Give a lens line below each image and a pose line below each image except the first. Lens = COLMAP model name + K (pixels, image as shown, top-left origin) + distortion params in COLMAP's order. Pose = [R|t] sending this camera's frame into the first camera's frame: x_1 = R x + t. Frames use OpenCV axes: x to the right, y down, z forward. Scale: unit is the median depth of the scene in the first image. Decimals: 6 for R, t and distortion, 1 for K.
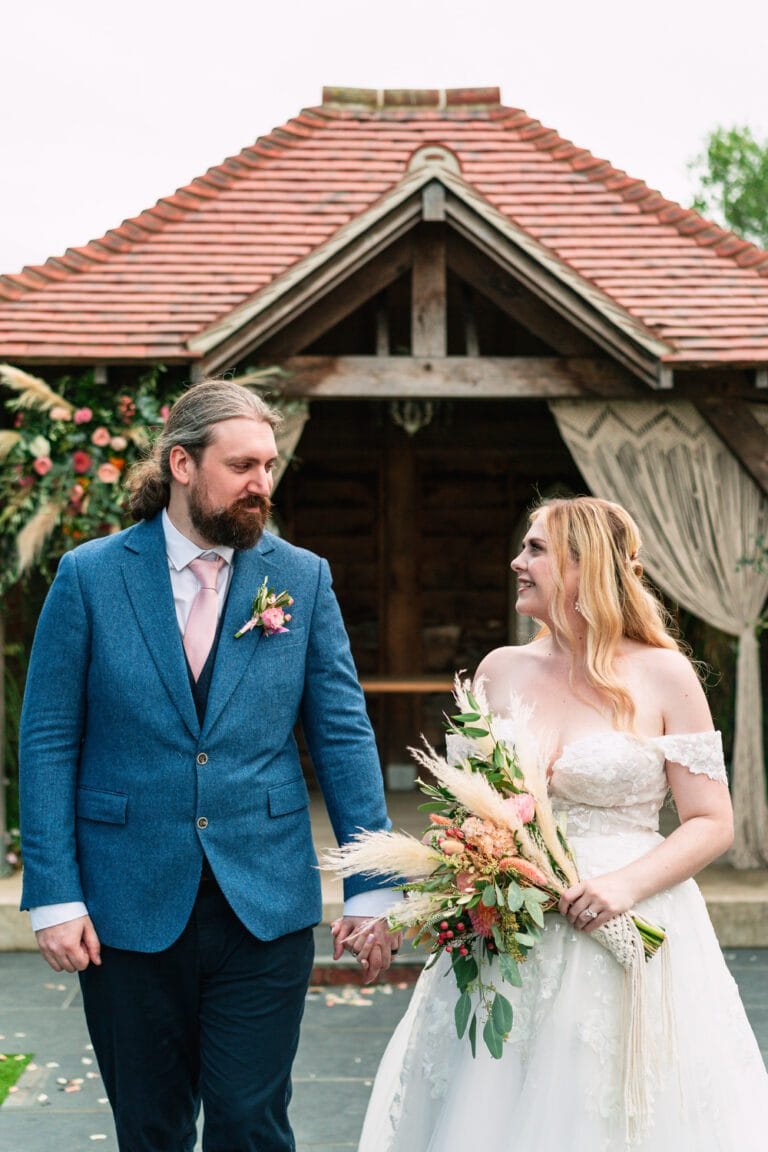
lens RADIAL K [[1803.5, 0, 384.0], [0, 1803.5, 576.0], [0, 0, 1]] dist [-0.005672, 0.031533]
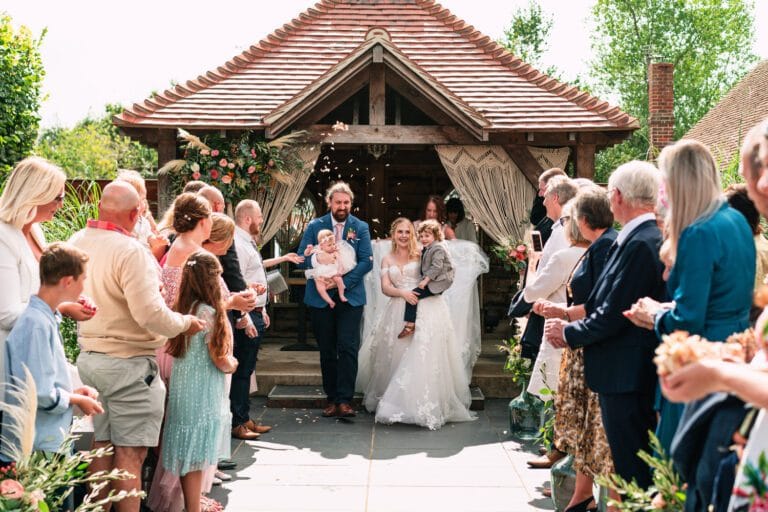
lens RADIAL K [[1202.3, 0, 384.0], [0, 1202.3, 256.0], [0, 0, 1]] dist [-0.005672, 0.031533]
pose [[0.999708, 0.006935, -0.023166, 0.066544], [-0.006527, 0.999823, 0.017642, 0.007909], [0.023285, -0.017485, 0.999576, -0.417872]]
